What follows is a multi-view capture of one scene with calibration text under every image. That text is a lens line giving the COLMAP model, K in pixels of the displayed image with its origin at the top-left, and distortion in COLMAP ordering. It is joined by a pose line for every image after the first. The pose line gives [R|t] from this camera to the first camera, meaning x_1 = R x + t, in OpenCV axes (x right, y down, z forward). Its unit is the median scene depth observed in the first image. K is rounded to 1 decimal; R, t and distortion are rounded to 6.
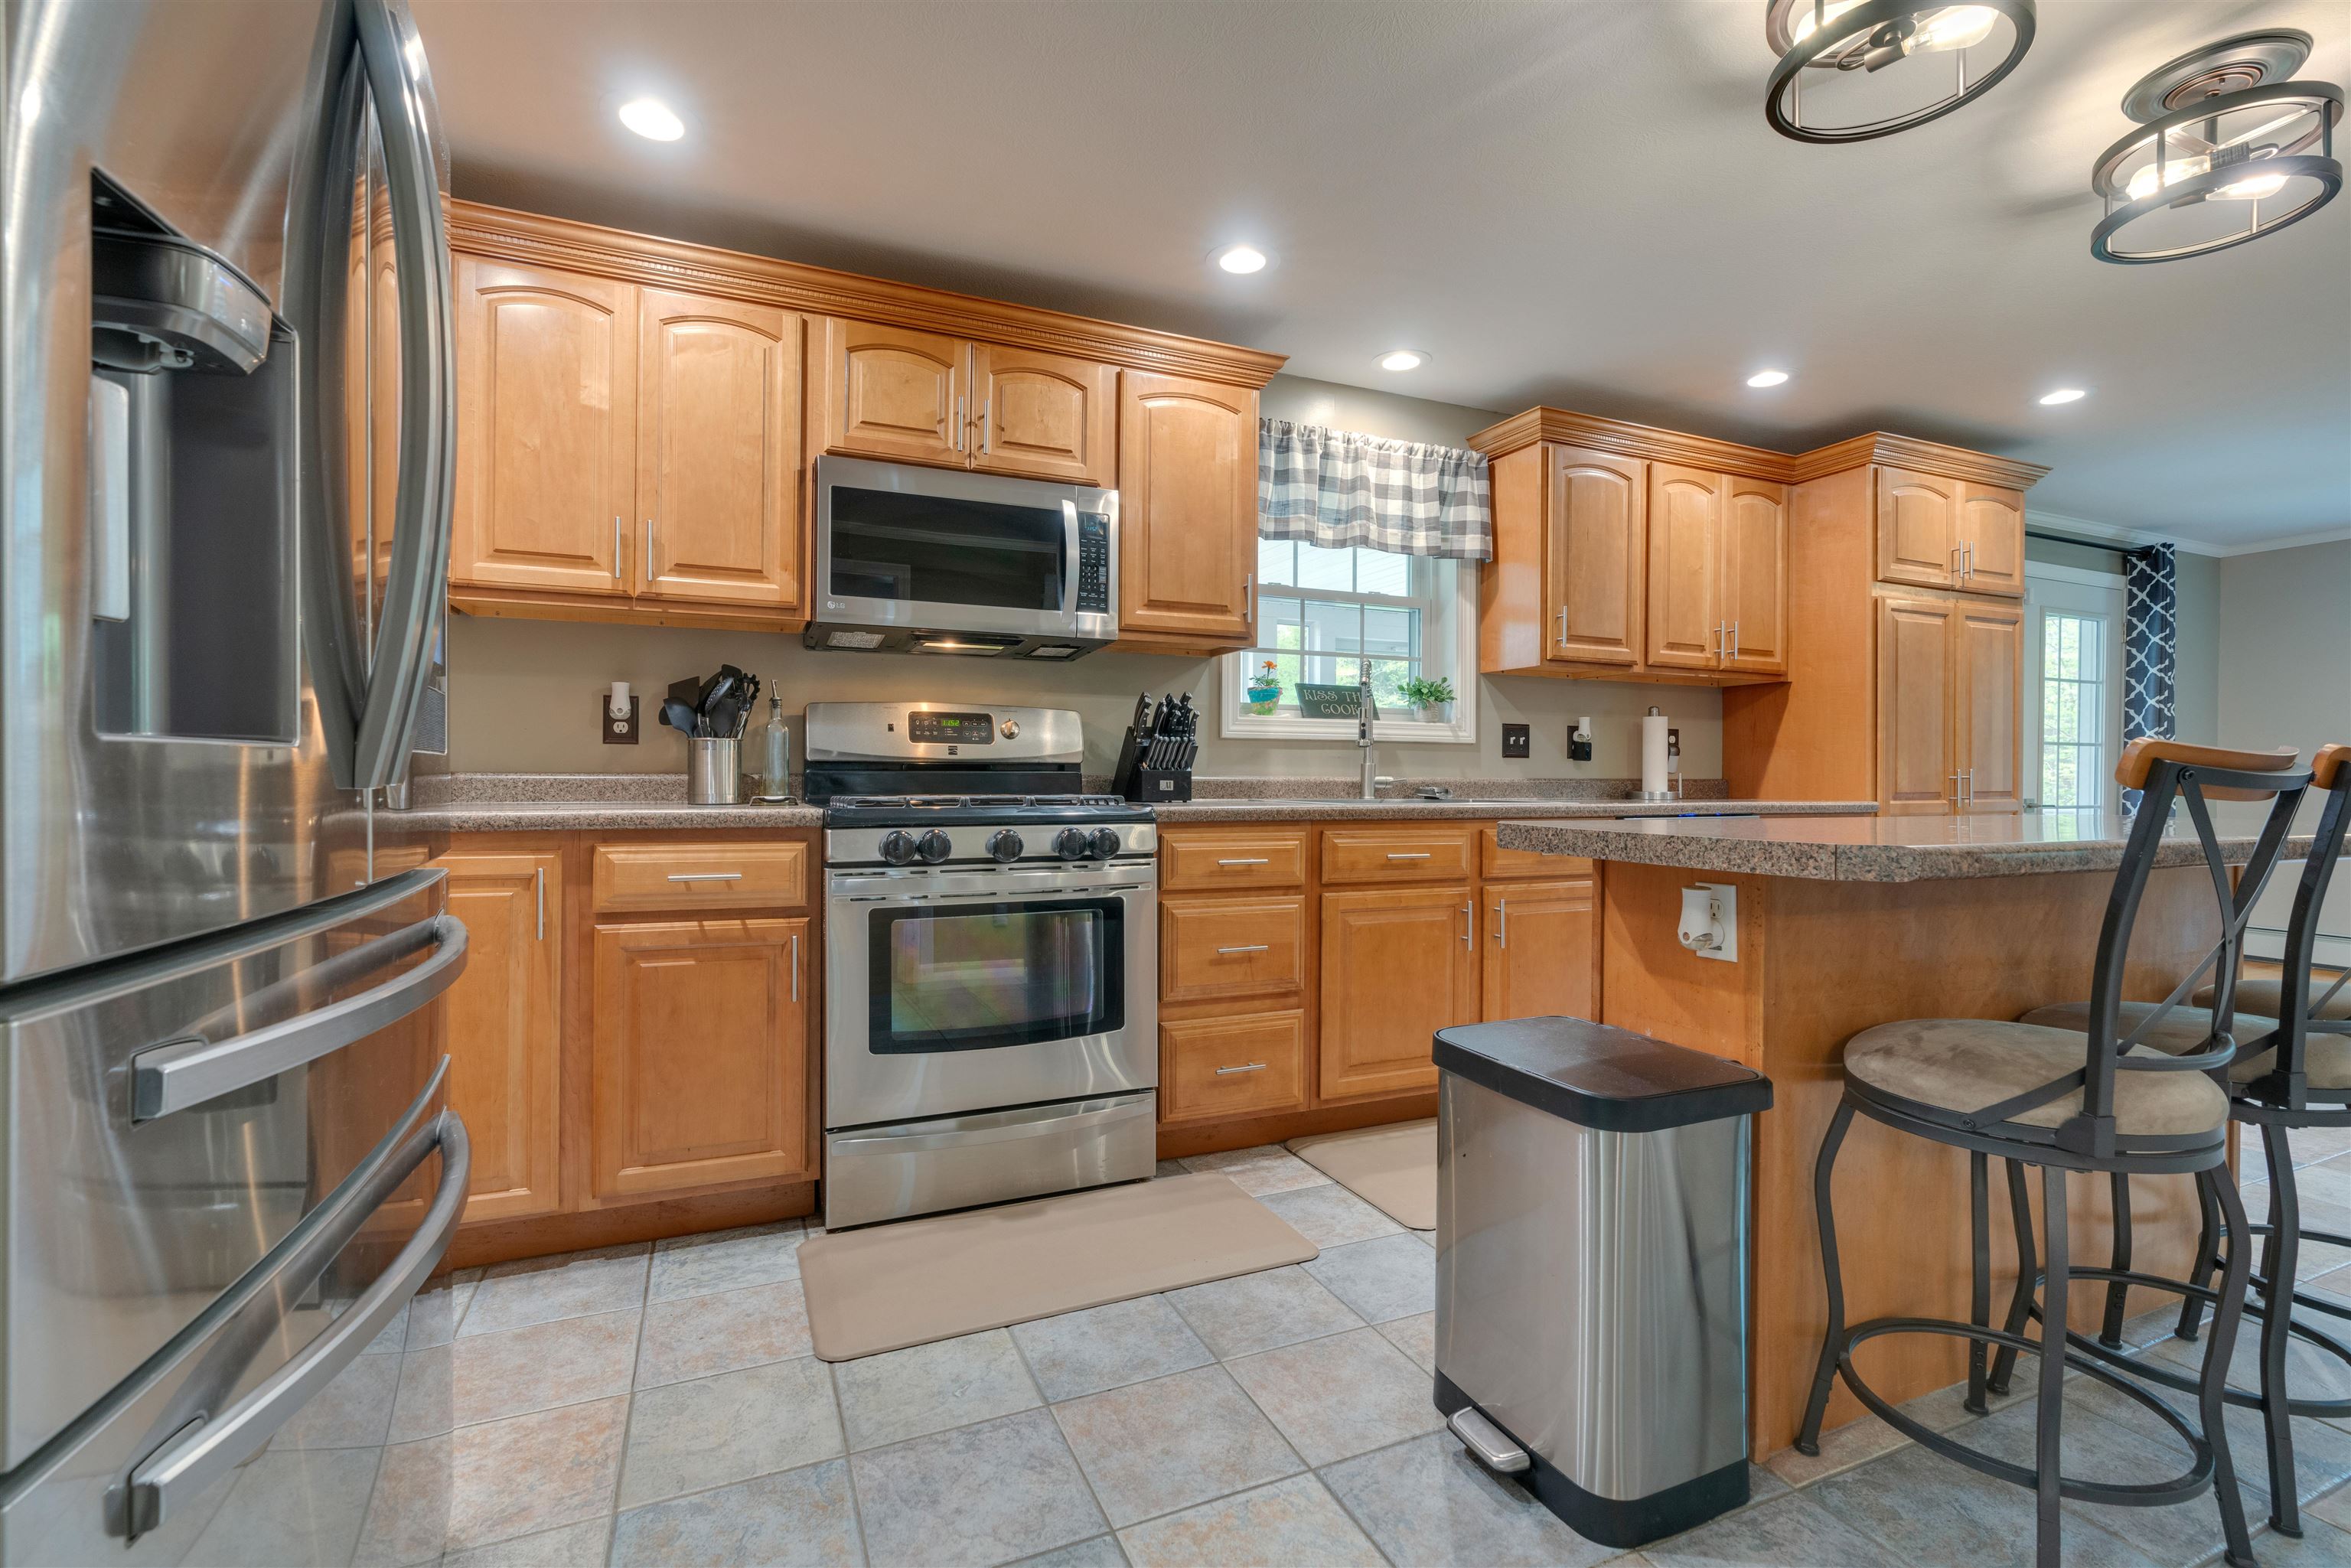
lens RADIAL K [[1012.6, 0, 1189.4], [0, 1012.6, 789.9], [0, 0, 1]] dist [-0.041566, 0.000125]
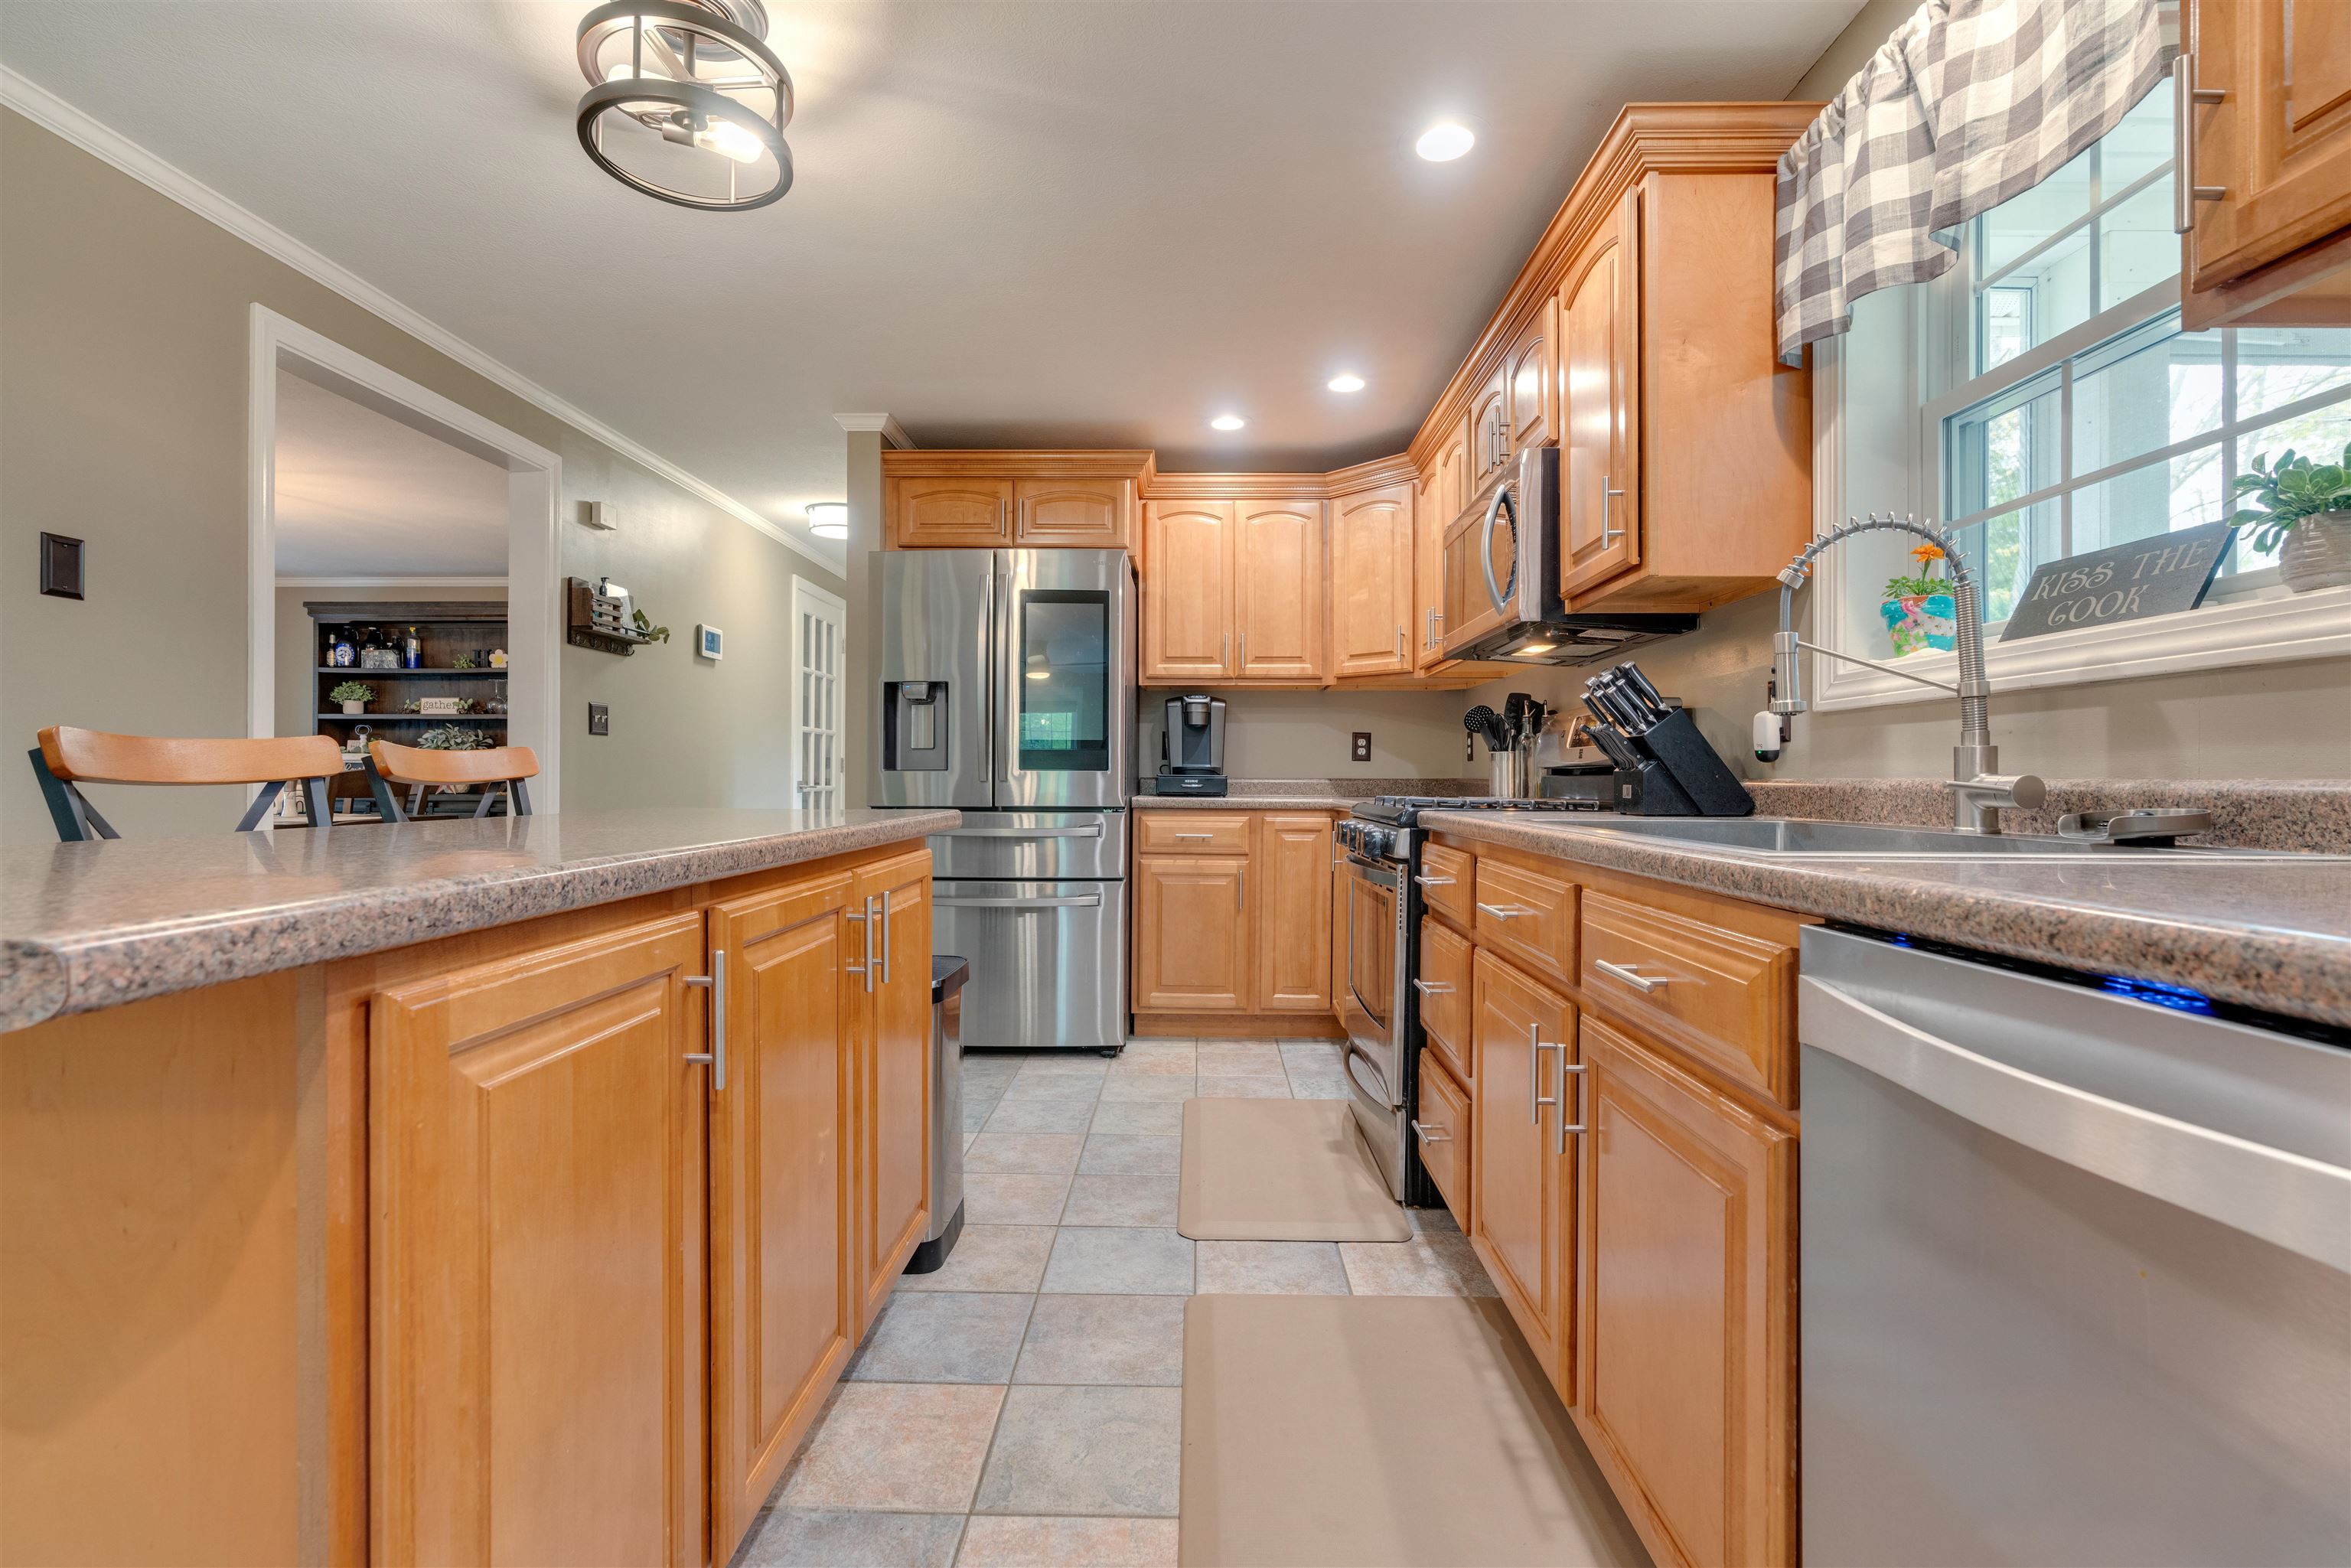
lens RADIAL K [[1051.3, 0, 1179.7], [0, 1051.3, 772.9], [0, 0, 1]] dist [-0.001362, 0.000039]
pose [[-0.409365, -0.012608, -0.912284, 0.937903], [-0.017257, 0.999833, -0.006075, -0.009700], [0.912208, 0.013256, -0.409514, 1.189368]]
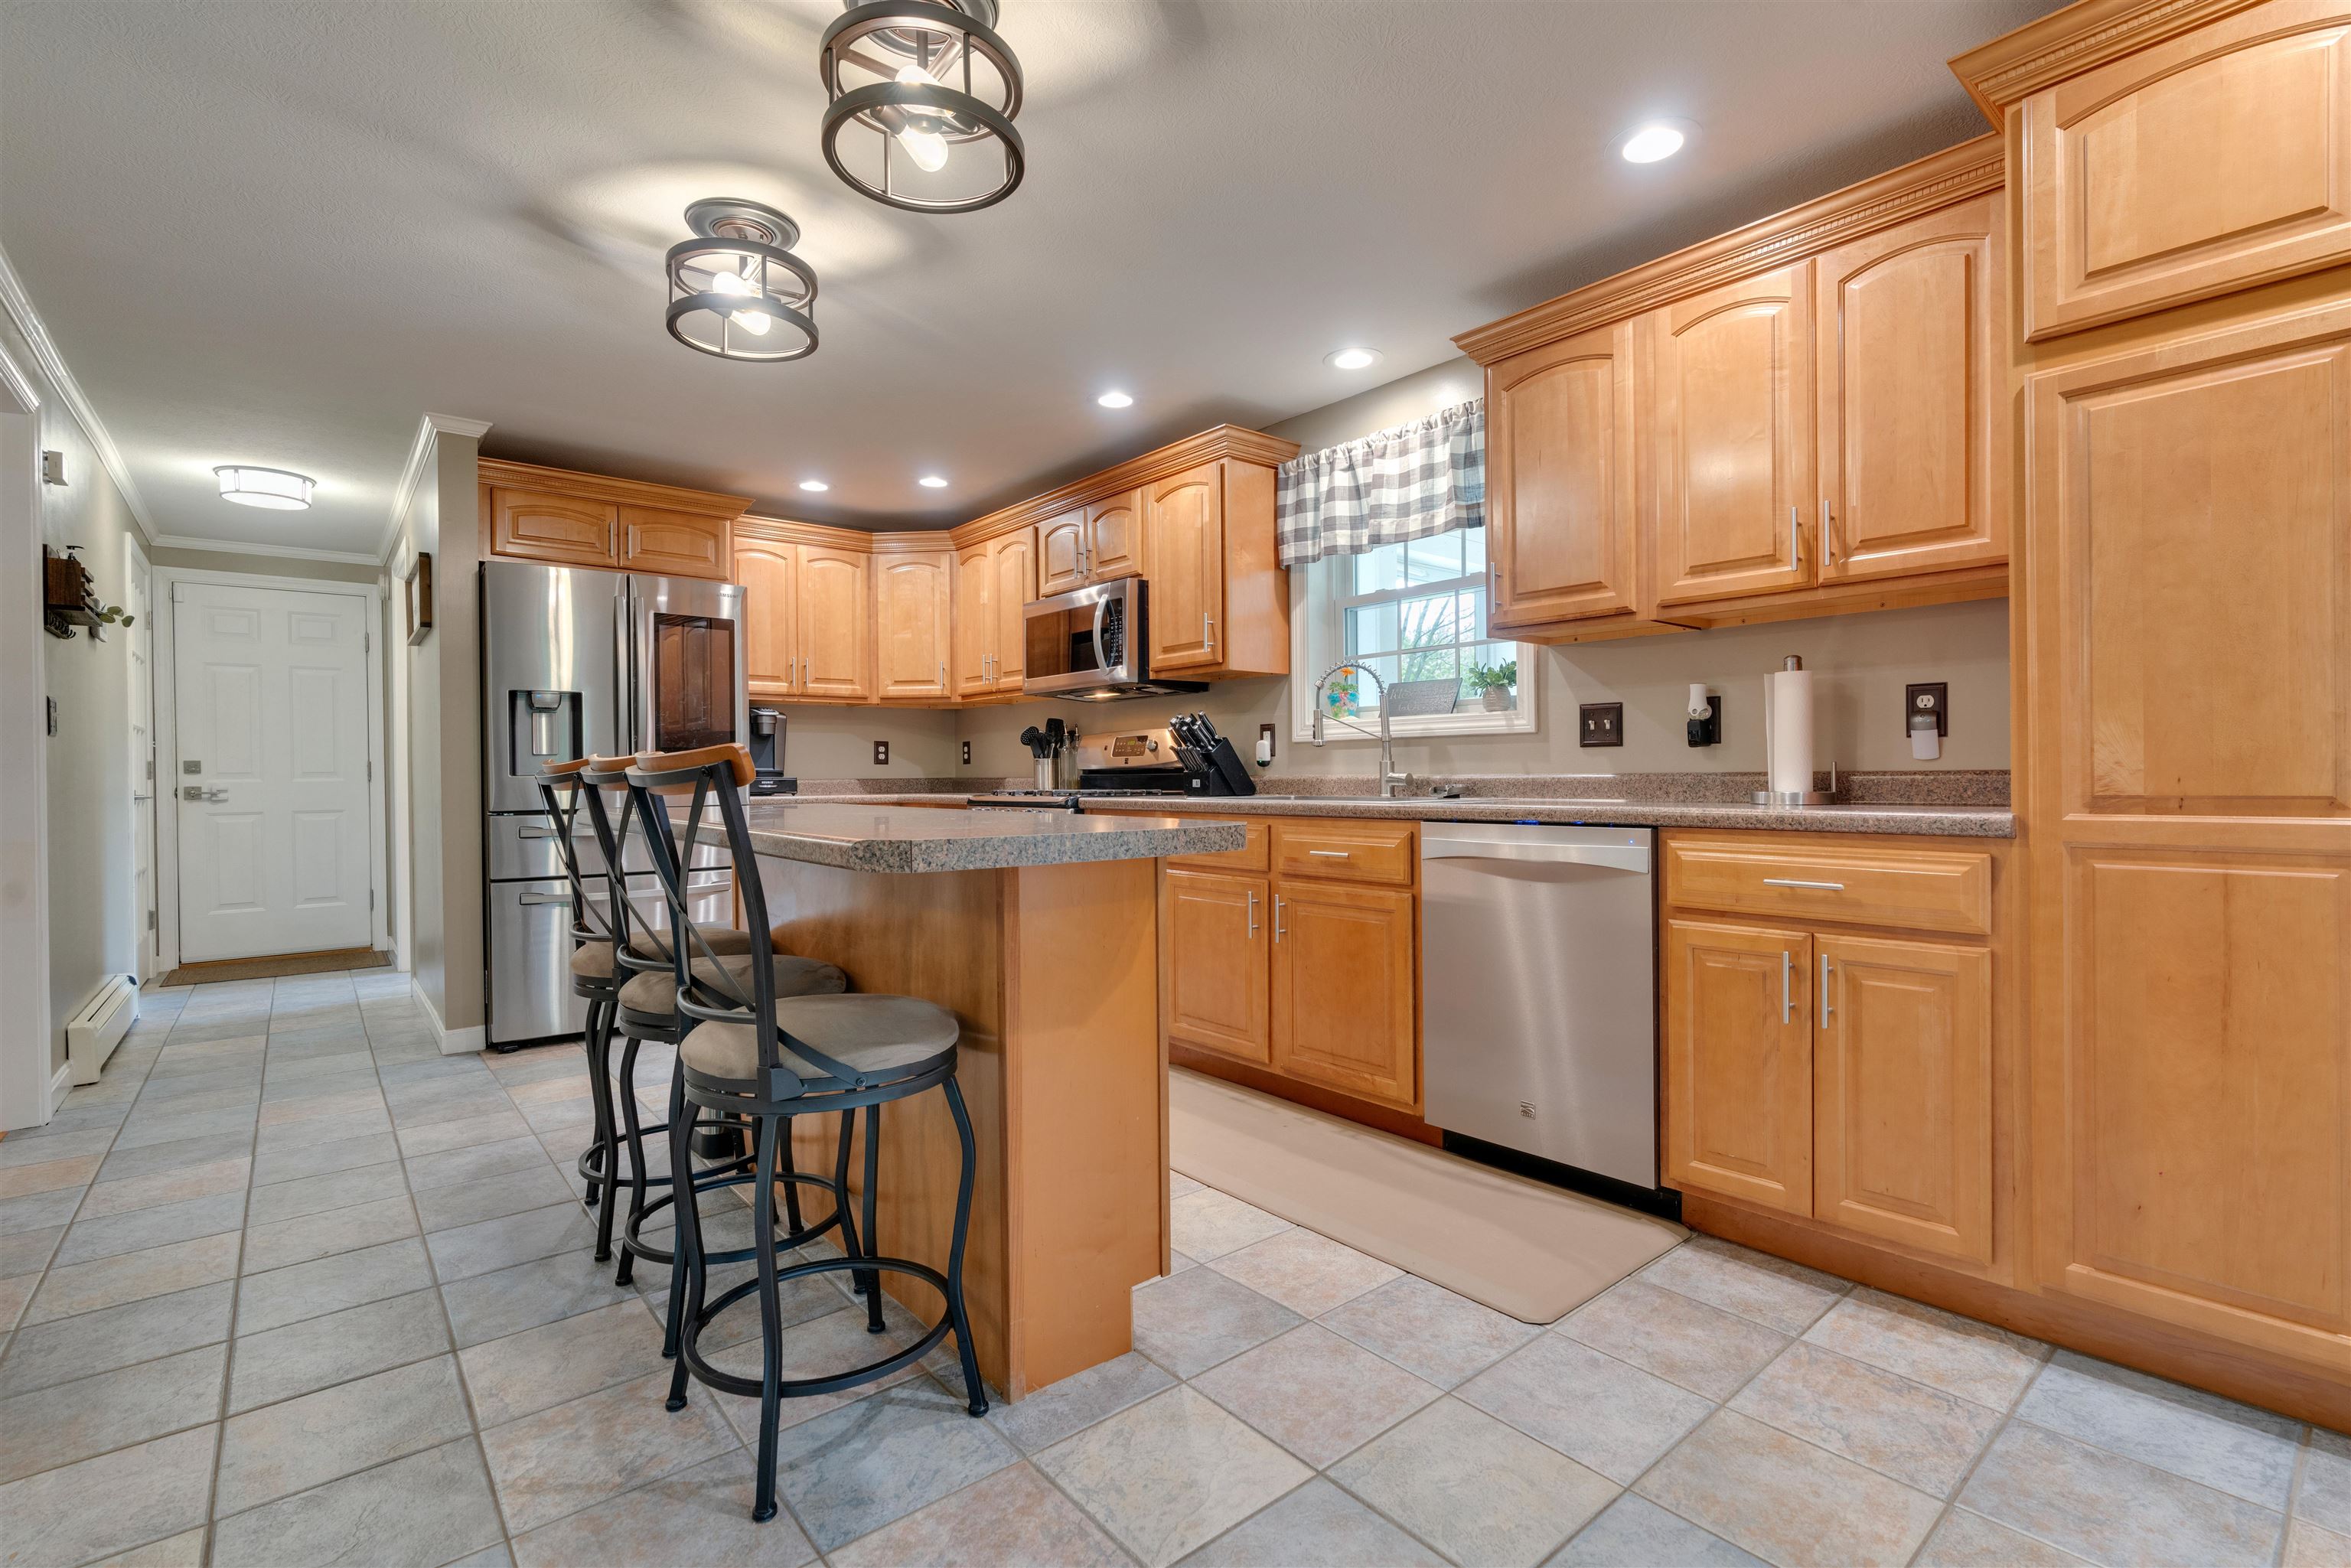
lens RADIAL K [[1078.5, 0, 1149.3], [0, 1078.5, 775.8], [0, 0, 1]] dist [0.000055, -0.000082]
pose [[0.264249, -0.008976, -0.964413, 1.533095], [-0.003247, 0.999943, -0.010196, -0.000264], [0.964449, 0.005826, 0.264205, 0.669373]]
